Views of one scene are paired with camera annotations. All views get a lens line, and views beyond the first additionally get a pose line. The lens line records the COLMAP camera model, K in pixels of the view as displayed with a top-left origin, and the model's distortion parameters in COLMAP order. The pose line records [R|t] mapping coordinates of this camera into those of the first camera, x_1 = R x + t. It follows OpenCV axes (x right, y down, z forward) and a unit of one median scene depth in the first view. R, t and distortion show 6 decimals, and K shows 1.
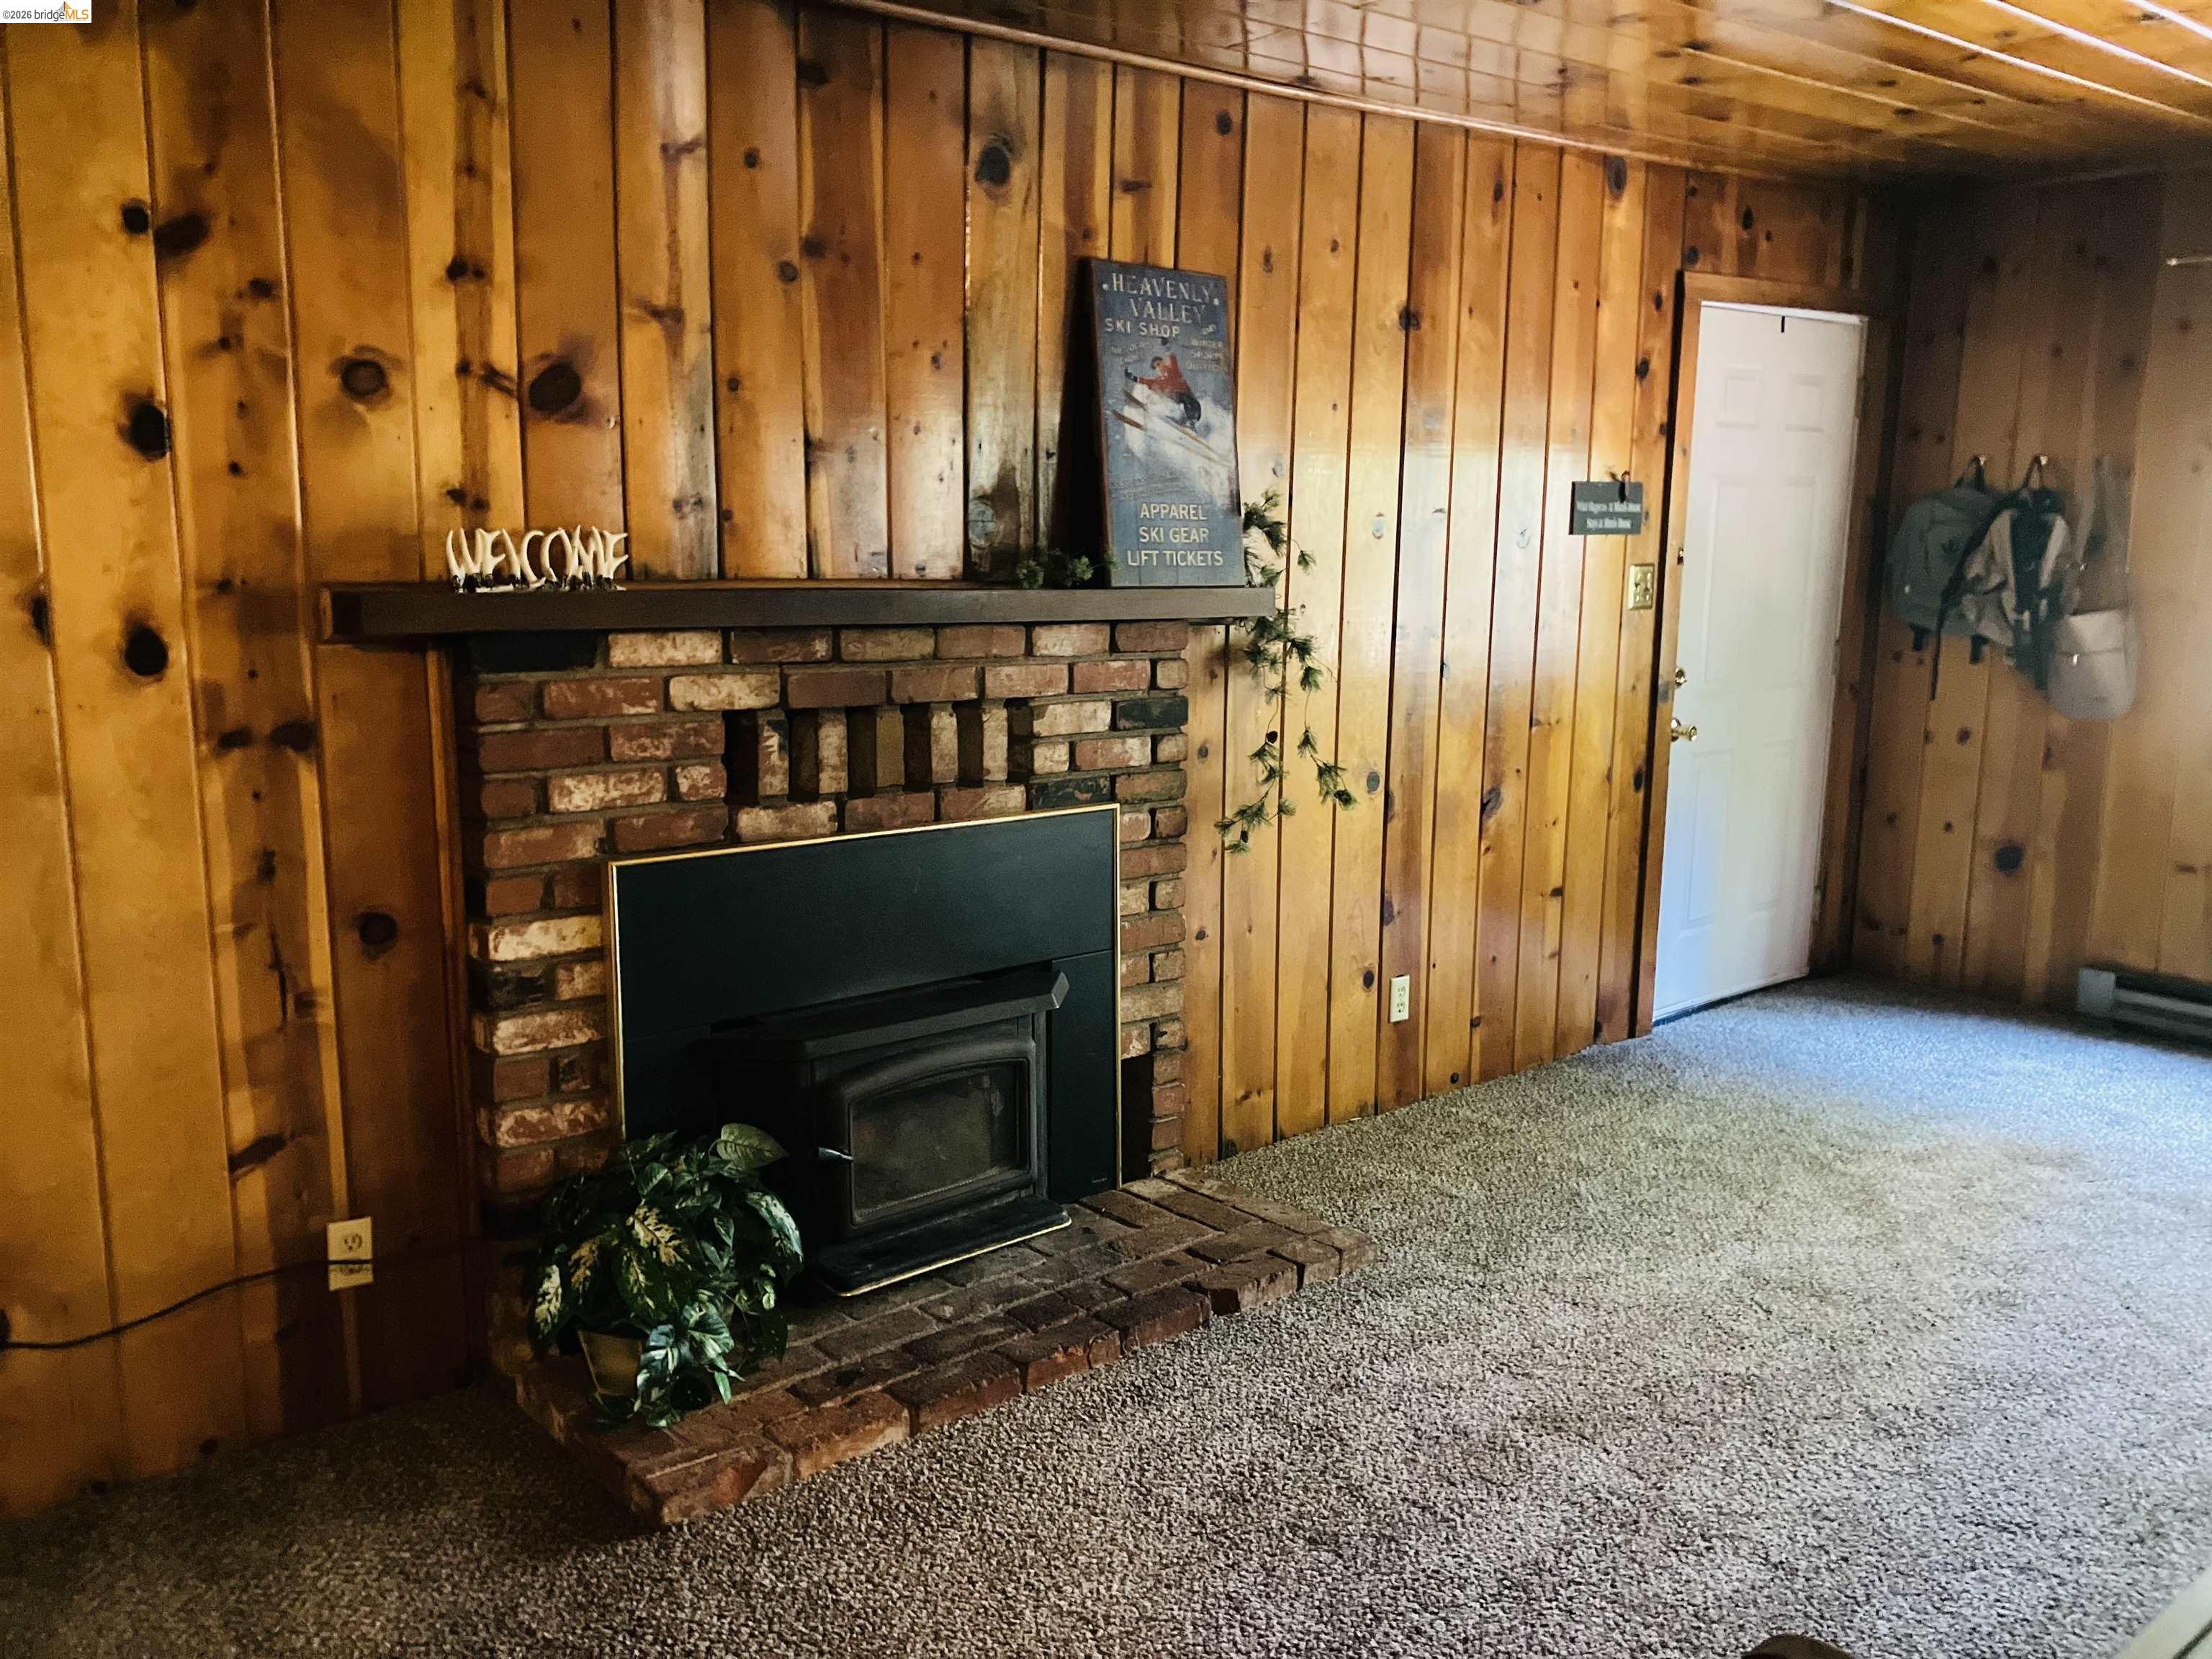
lens RADIAL K [[1831.4, 0, 1097.1], [0, 1831.4, 841.8], [0, 0, 1]] dist [0.046725, -0.061073]
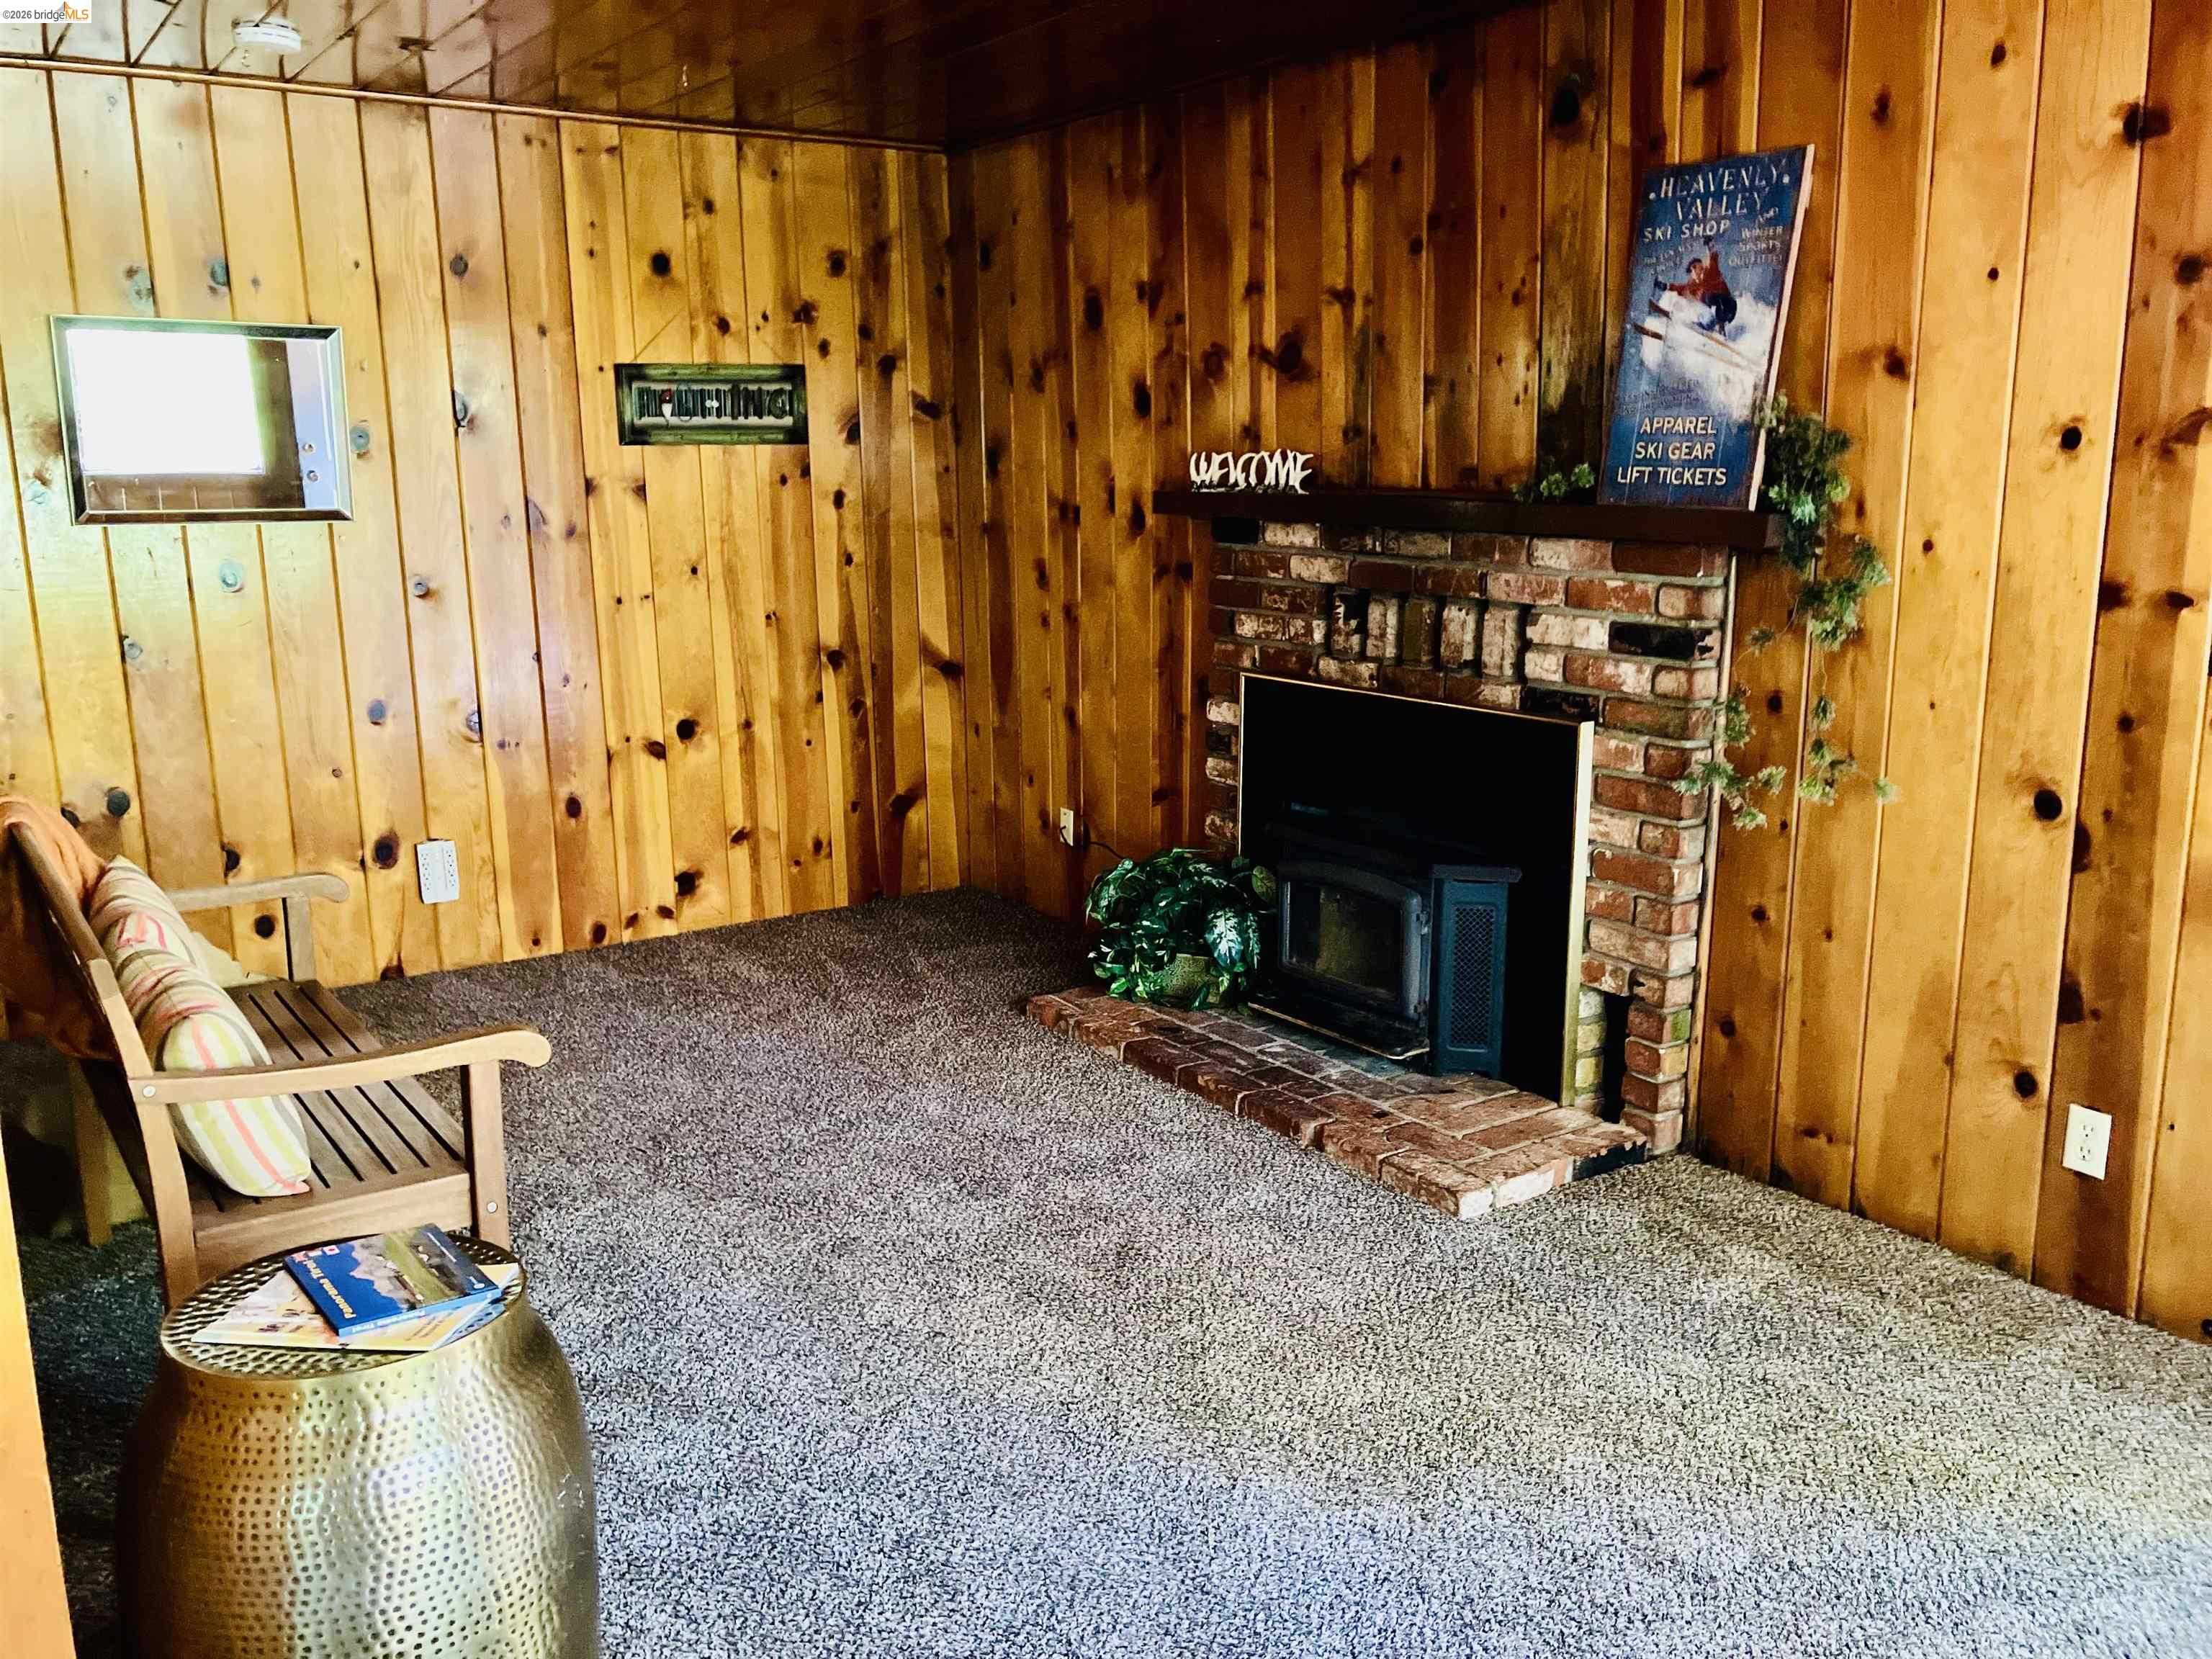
lens RADIAL K [[1831.4, 0, 1095.0], [0, 1831.4, 840.7], [0, 0, 1]] dist [0.046725, -0.061073]
pose [[-0.096546, 0.204230, -0.974150, 1.021891], [-0.160817, 0.962662, 0.217760, -0.134068], [0.982251, 0.177684, -0.060098, 0.804610]]
